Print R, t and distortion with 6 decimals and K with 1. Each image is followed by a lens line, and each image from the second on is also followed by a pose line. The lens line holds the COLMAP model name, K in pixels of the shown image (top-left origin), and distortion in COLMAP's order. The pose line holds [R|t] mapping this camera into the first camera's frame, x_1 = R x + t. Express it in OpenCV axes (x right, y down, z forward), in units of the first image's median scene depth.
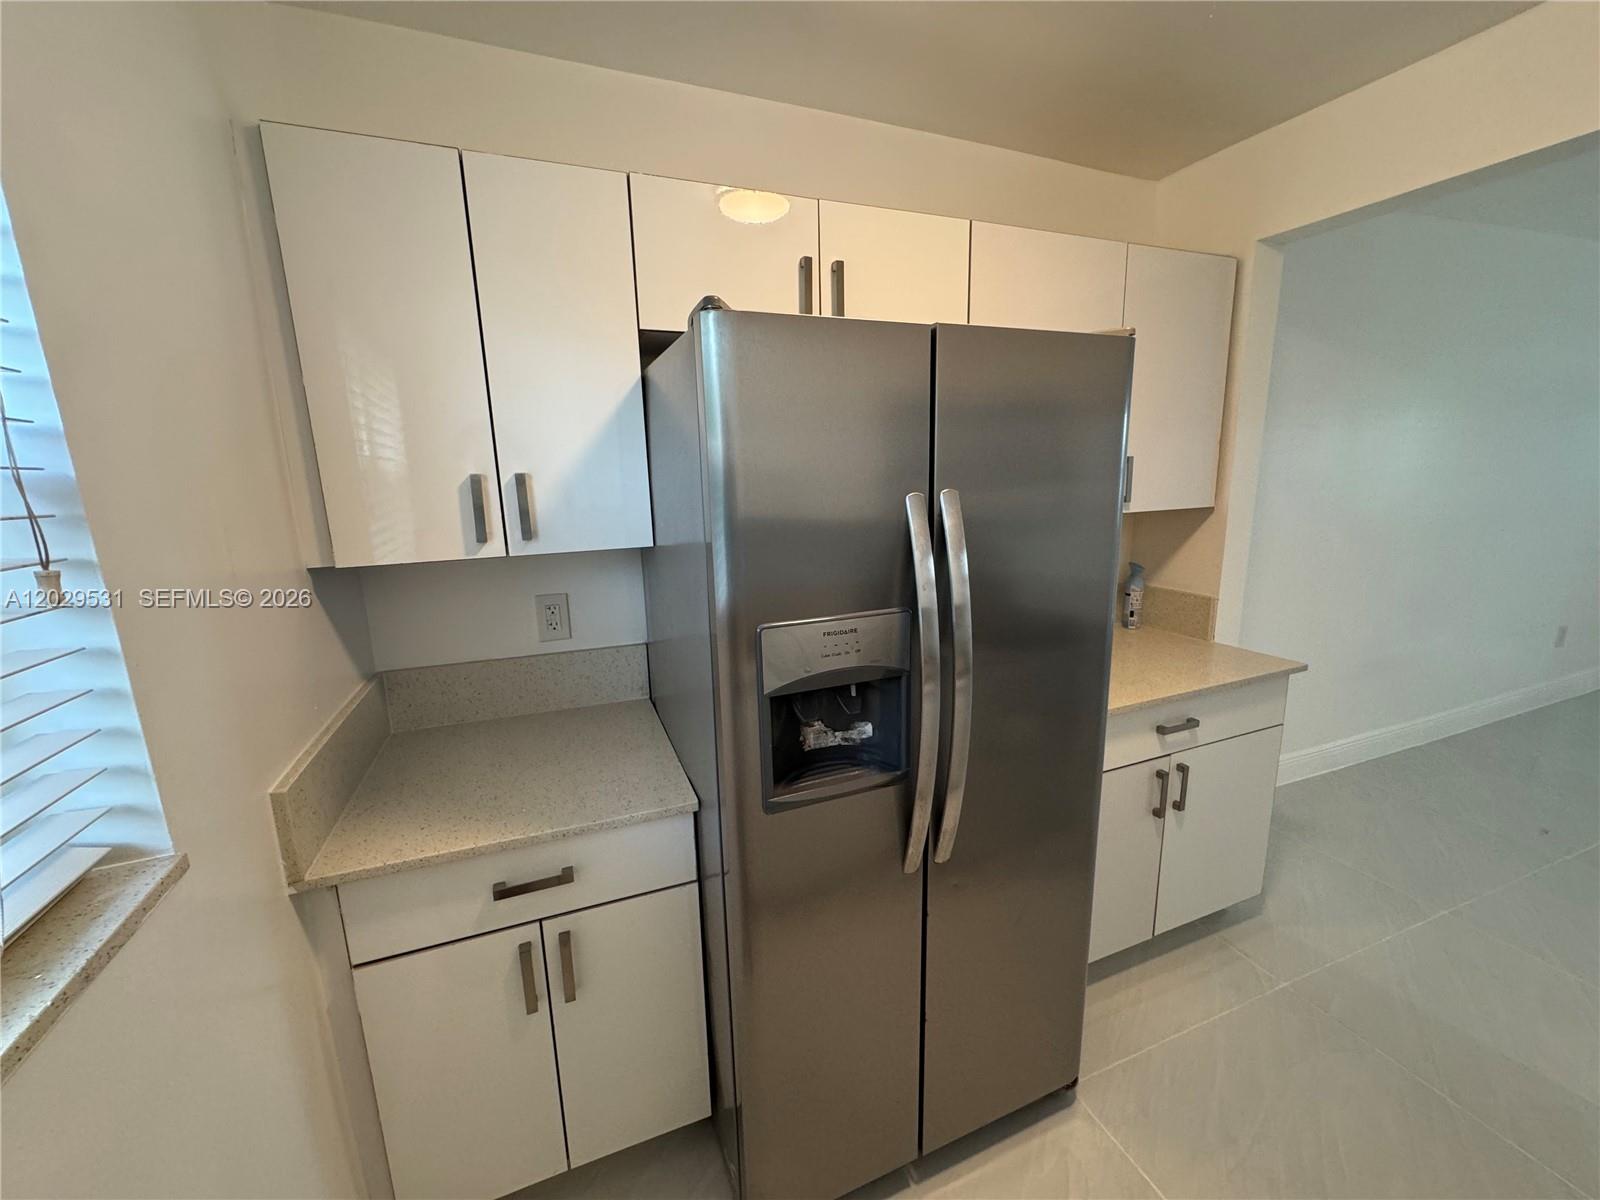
lens RADIAL K [[640.8, 0, 799.3], [0, 640.8, 601.1], [0, 0, 1]] dist [-0.001835, -0.000037]
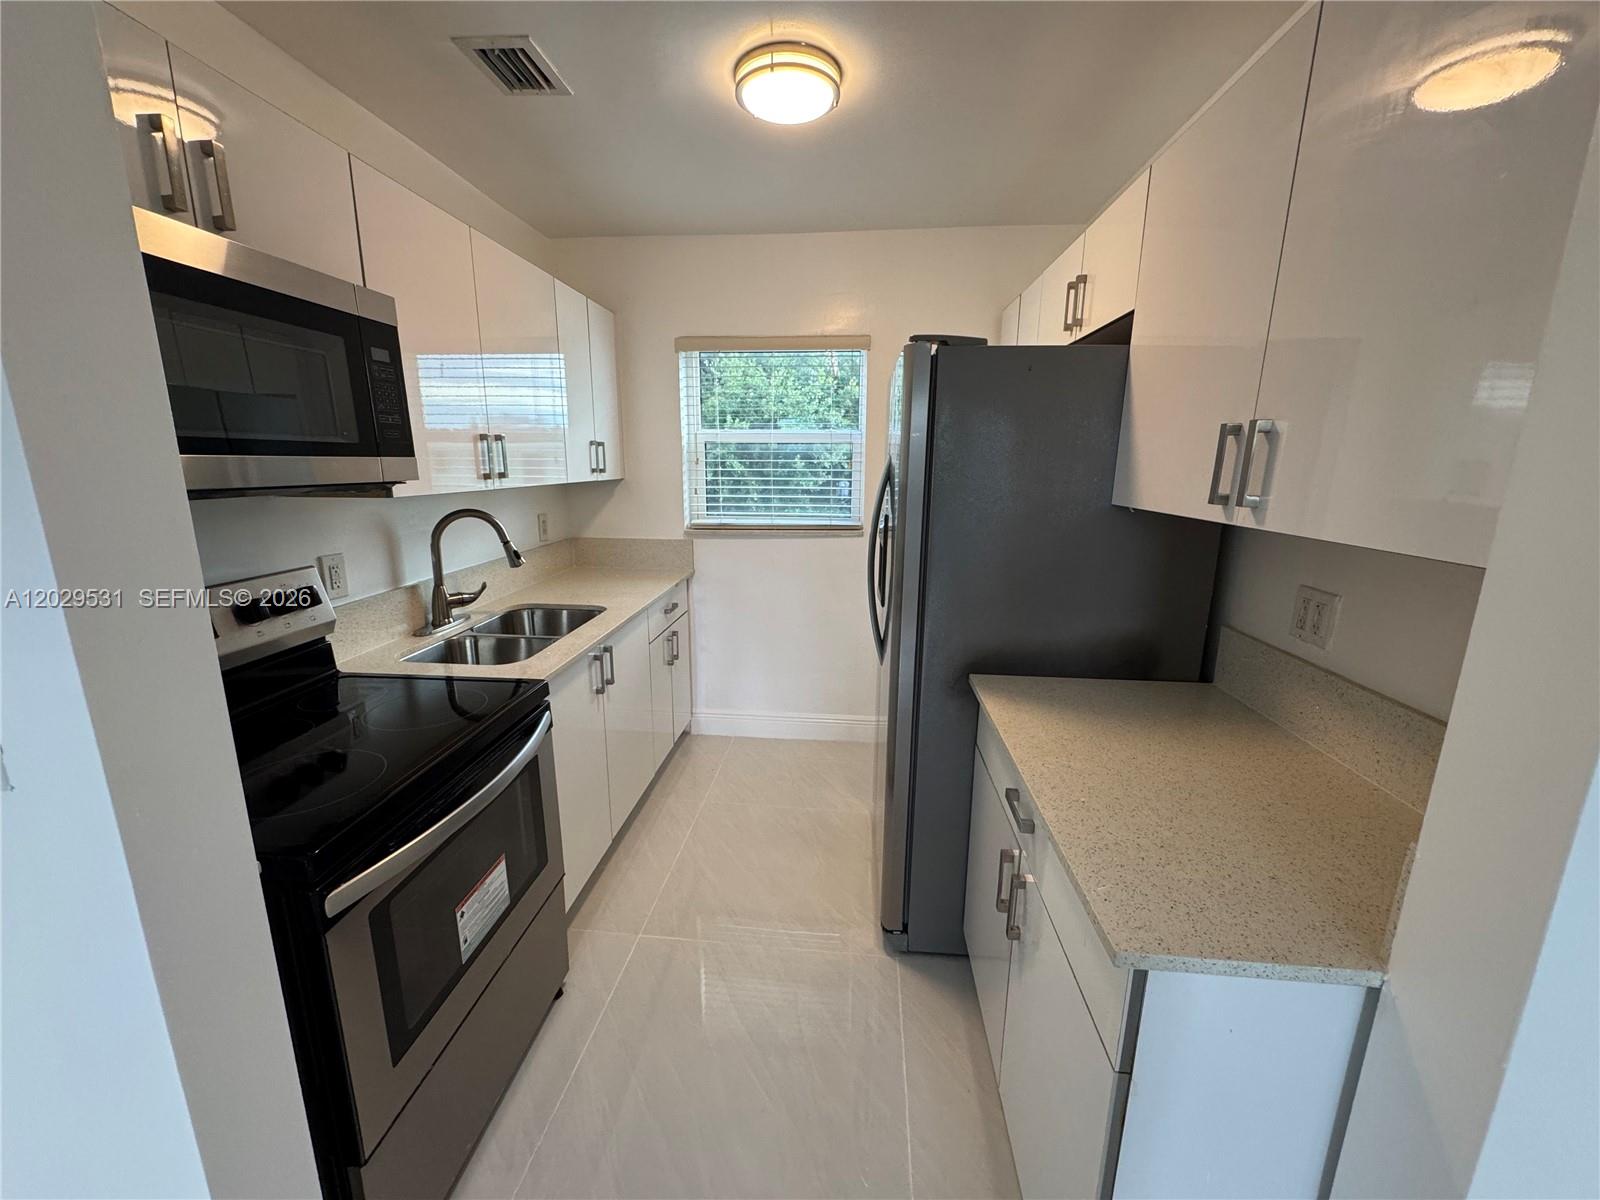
lens RADIAL K [[643.3, 0, 800.0], [0, 643.3, 600.0], [0, 0, 1]] dist [-0.001211, -0.000033]
pose [[0.450818, -0.168447, 0.876578, -0.969554], [0.148944, 0.982460, 0.112193, 0.046259], [-0.880102, 0.079983, 0.468000, -0.119452]]
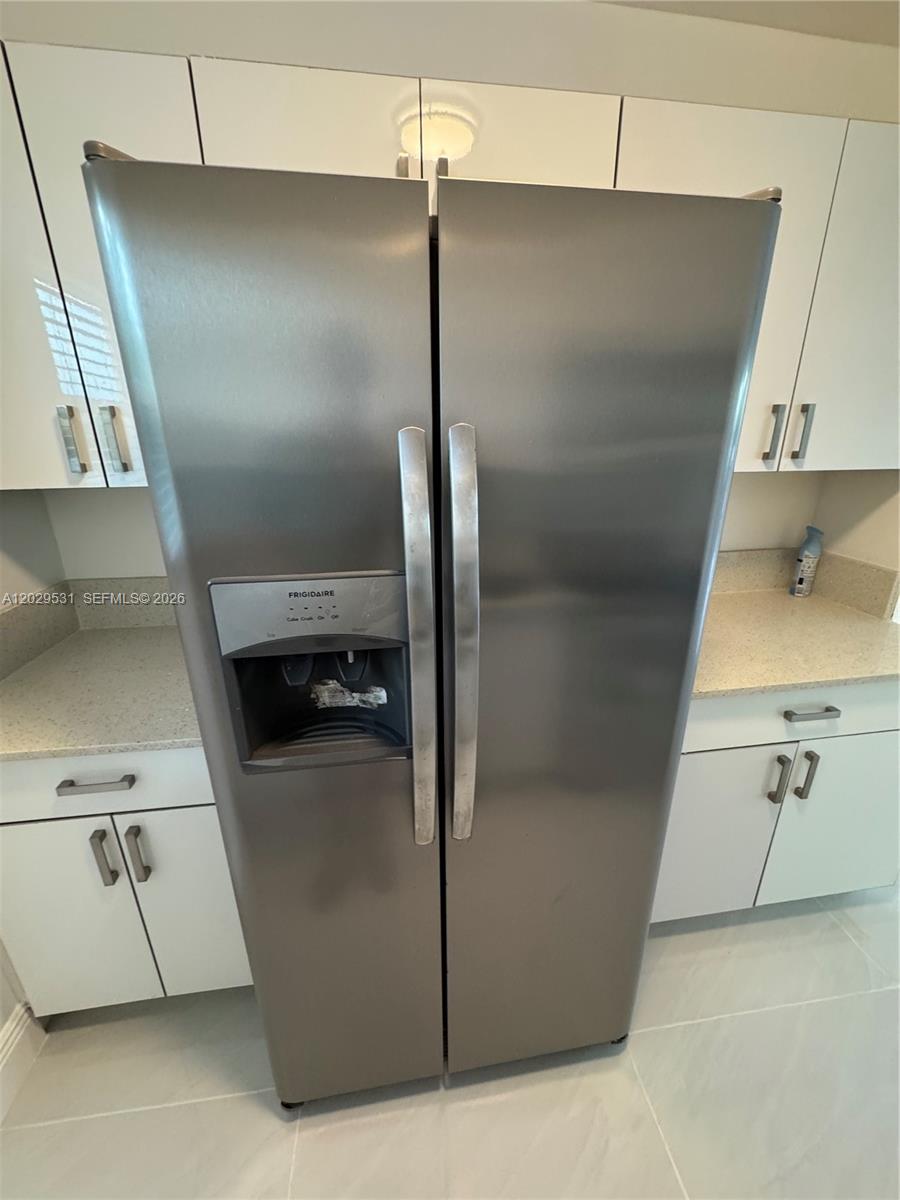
lens RADIAL K [[480.6, 0, 448.8], [0, 480.6, 600.4], [0, 0, 1]] dist [-0.001835, -0.000037]
pose [[0.971170, 0.097289, -0.217631, 0.295535], [-0.066220, 0.987100, 0.145767, -0.037437], [0.229005, -0.127153, 0.965085, 0.325066]]
